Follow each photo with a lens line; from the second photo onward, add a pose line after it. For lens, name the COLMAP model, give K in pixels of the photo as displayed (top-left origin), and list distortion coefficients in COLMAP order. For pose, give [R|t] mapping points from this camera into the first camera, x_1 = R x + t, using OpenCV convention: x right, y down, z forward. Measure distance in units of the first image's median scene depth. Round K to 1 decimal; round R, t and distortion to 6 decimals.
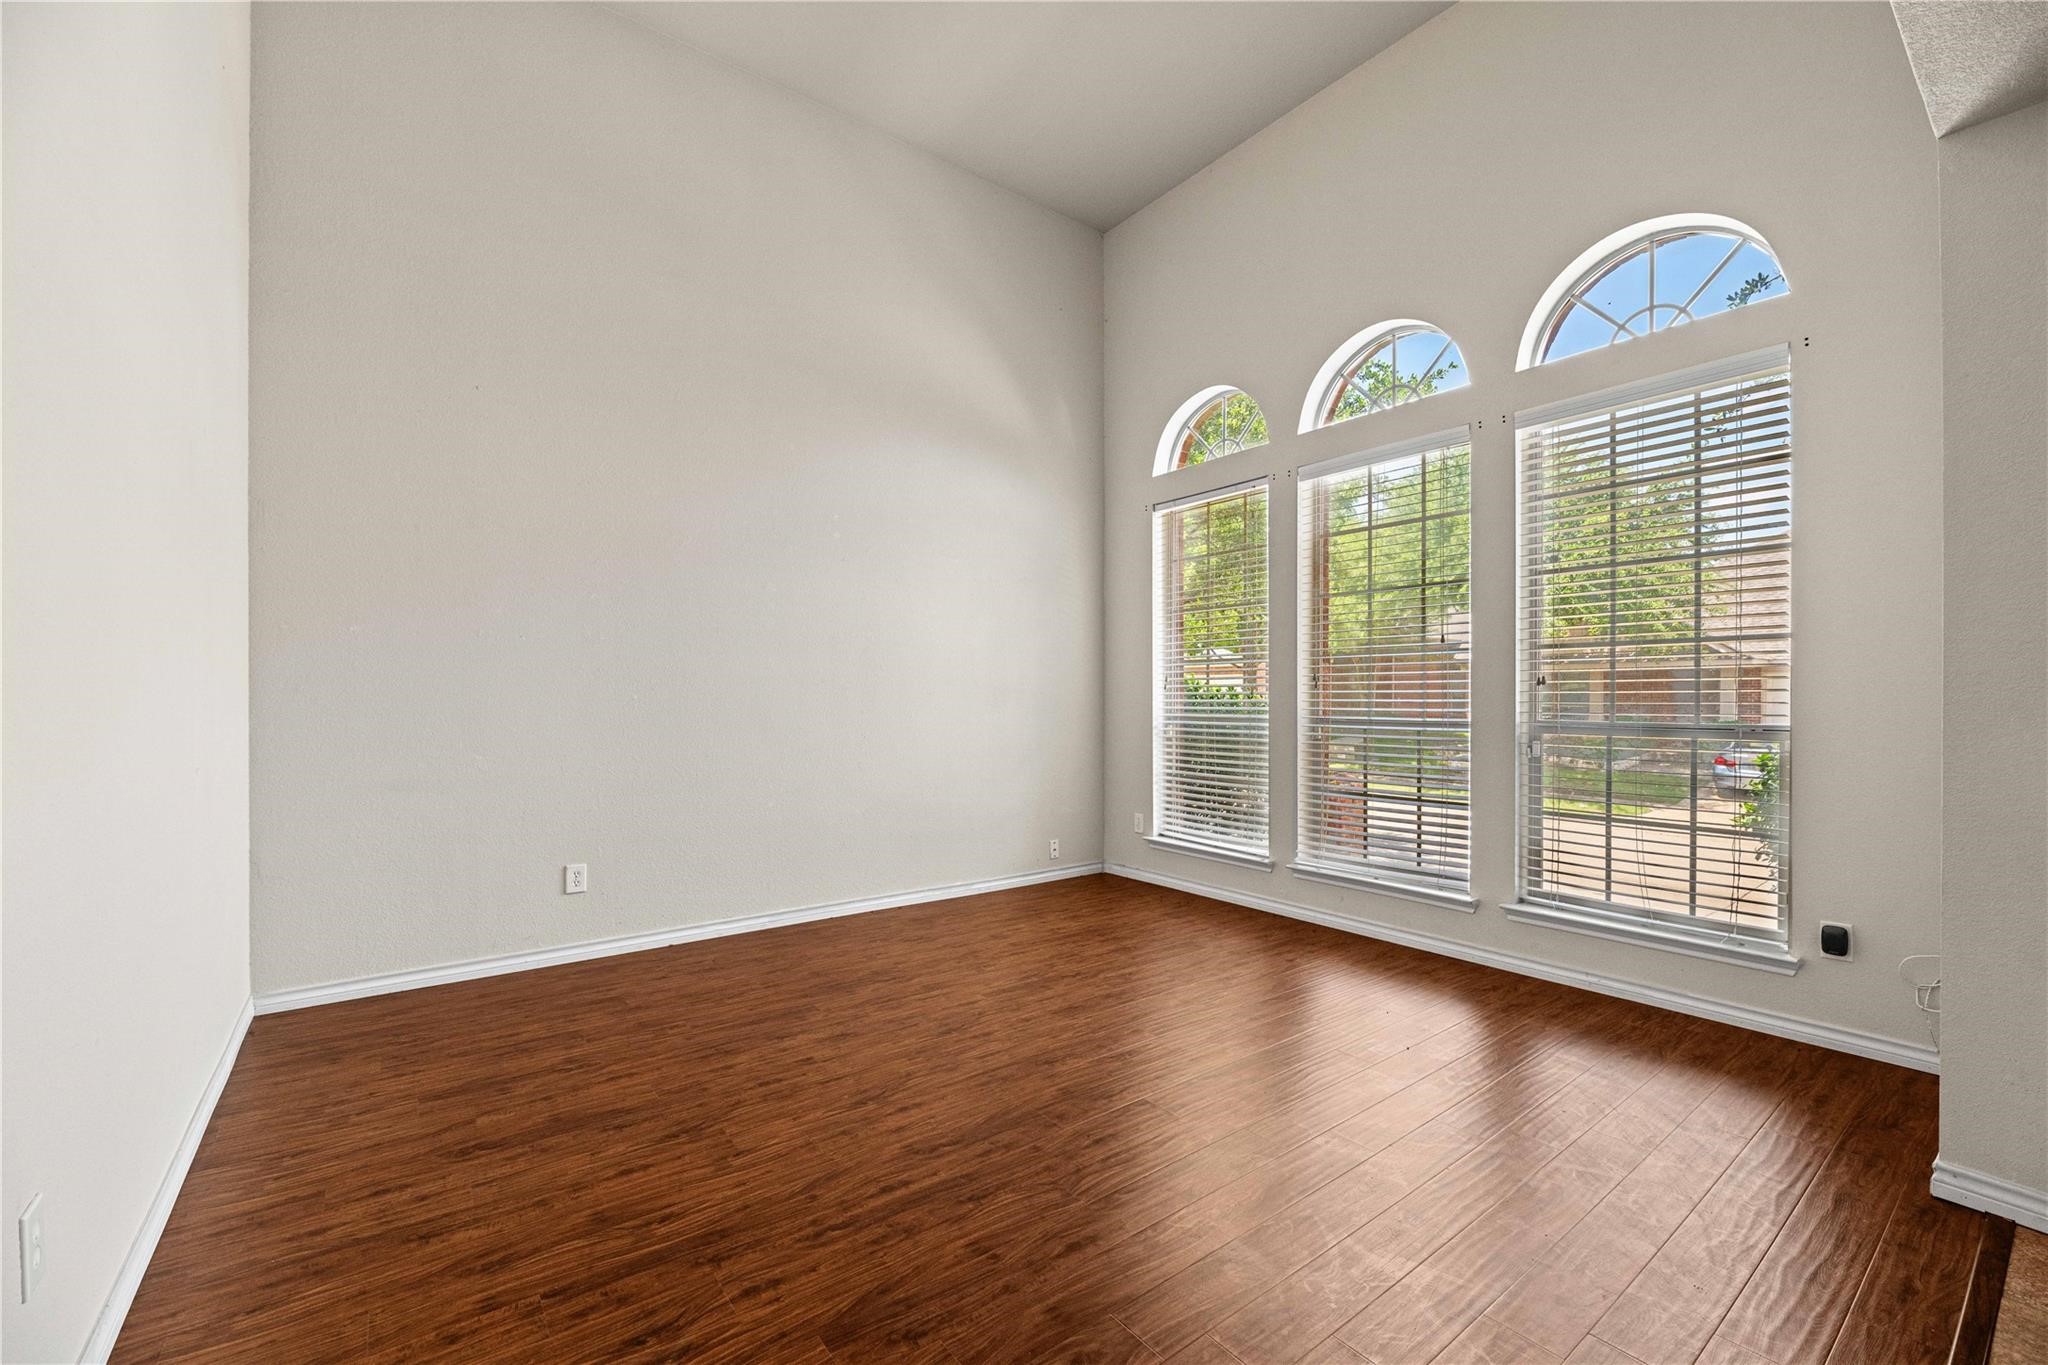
lens RADIAL K [[840.9, 0, 1026.9], [0, 840.9, 689.3], [0, 0, 1]] dist [-0.002977, -0.001789]
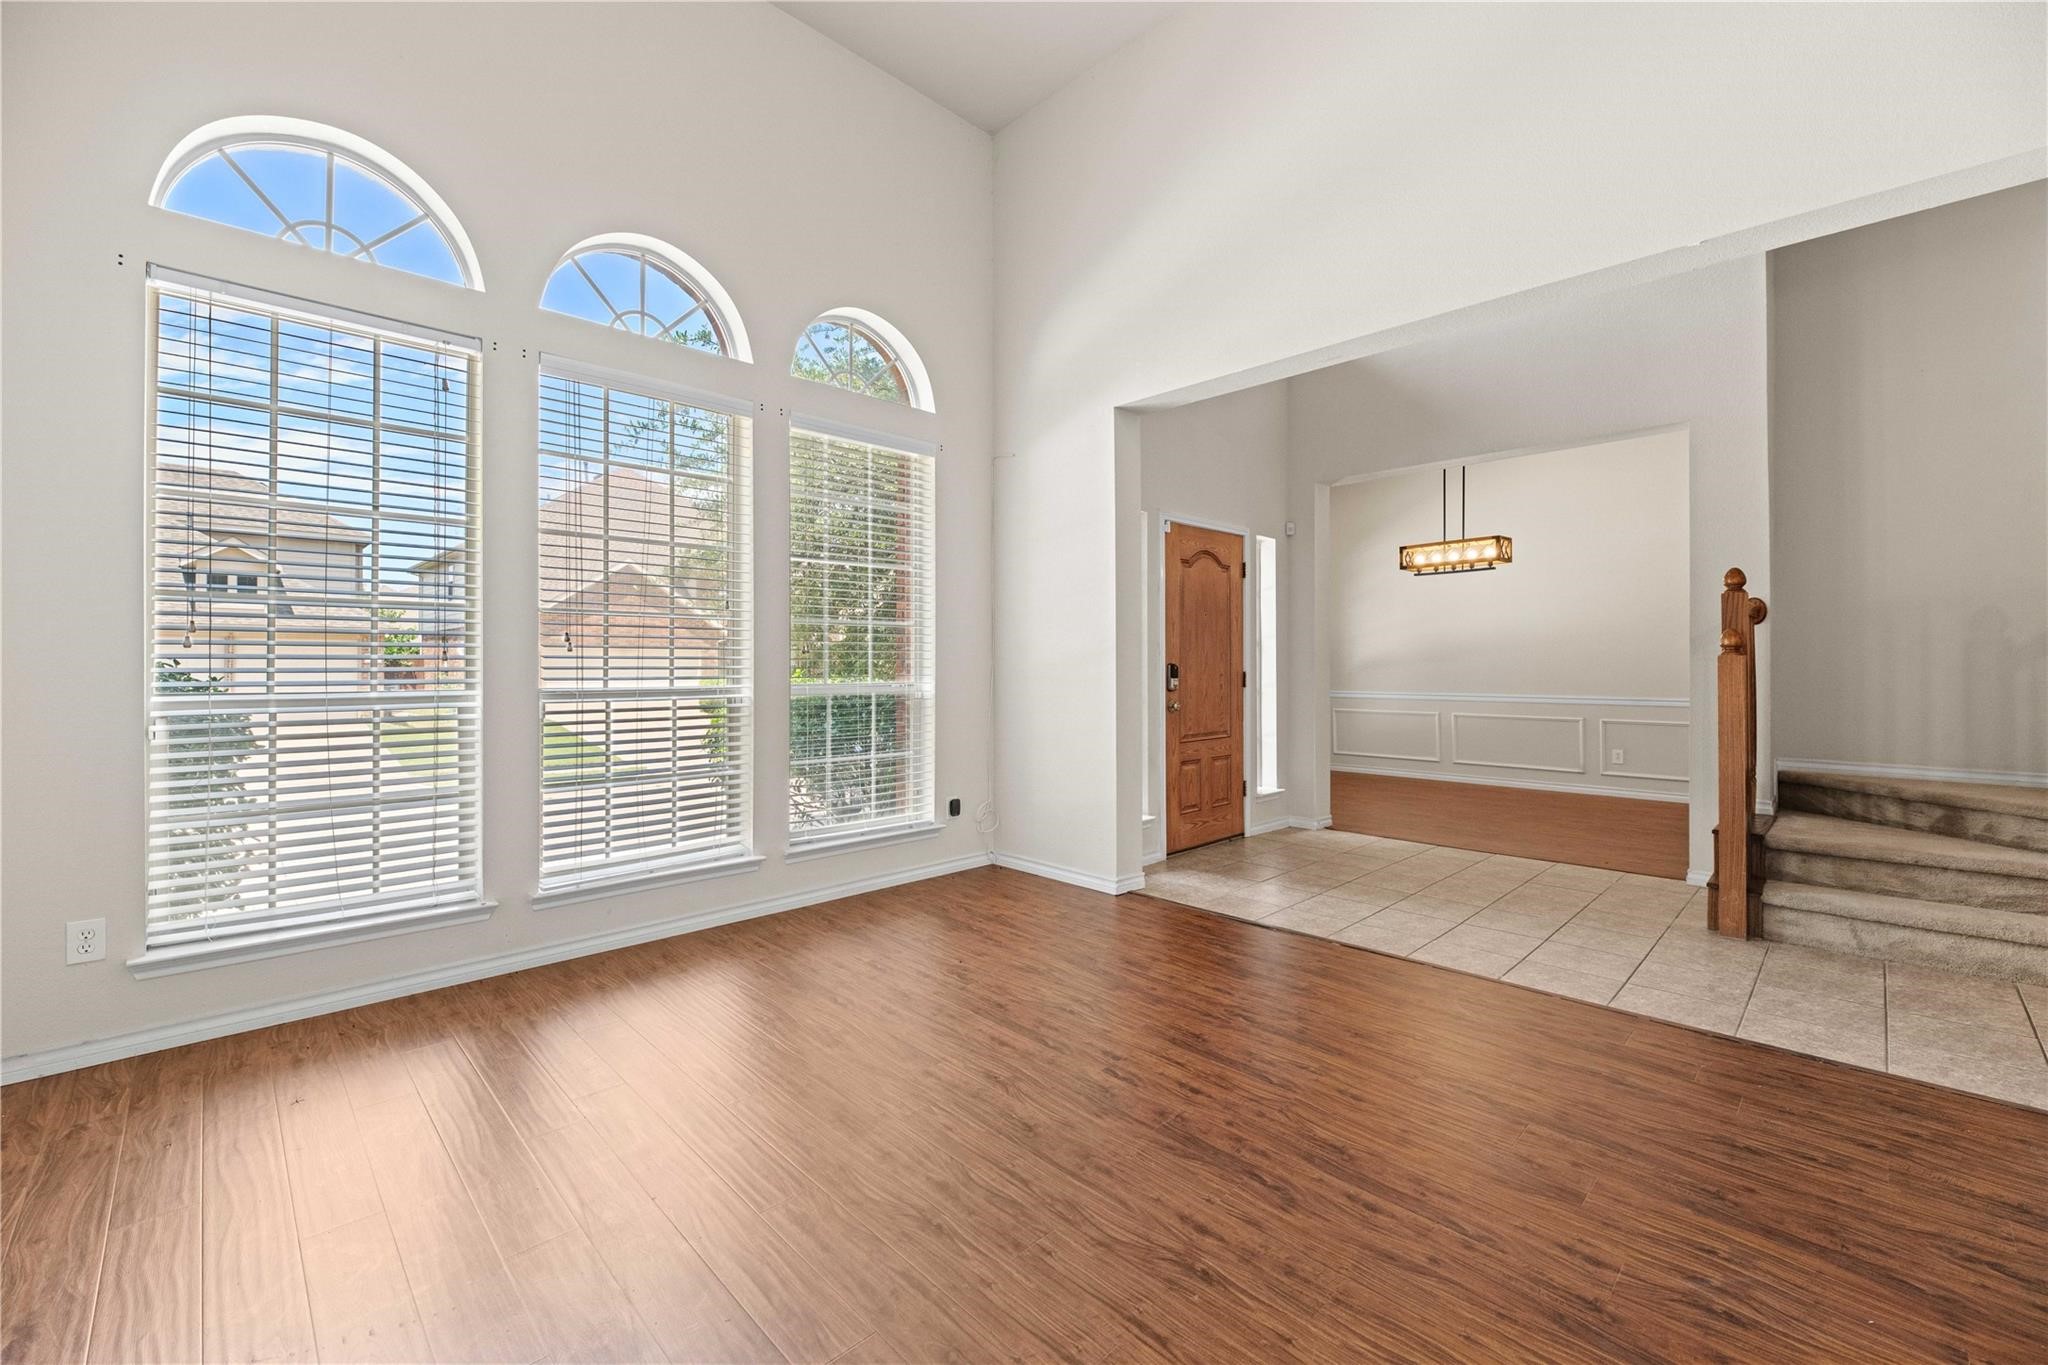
lens RADIAL K [[840.9, 0, 1027.8], [0, 840.9, 674.3], [0, 0, 1]] dist [-0.002977, -0.001789]
pose [[-0.135030, -0.011985, 0.990769, -0.852112], [-0.010375, 0.999889, 0.010681, 0.013500], [-0.990787, -0.008837, -0.135139, 1.268324]]
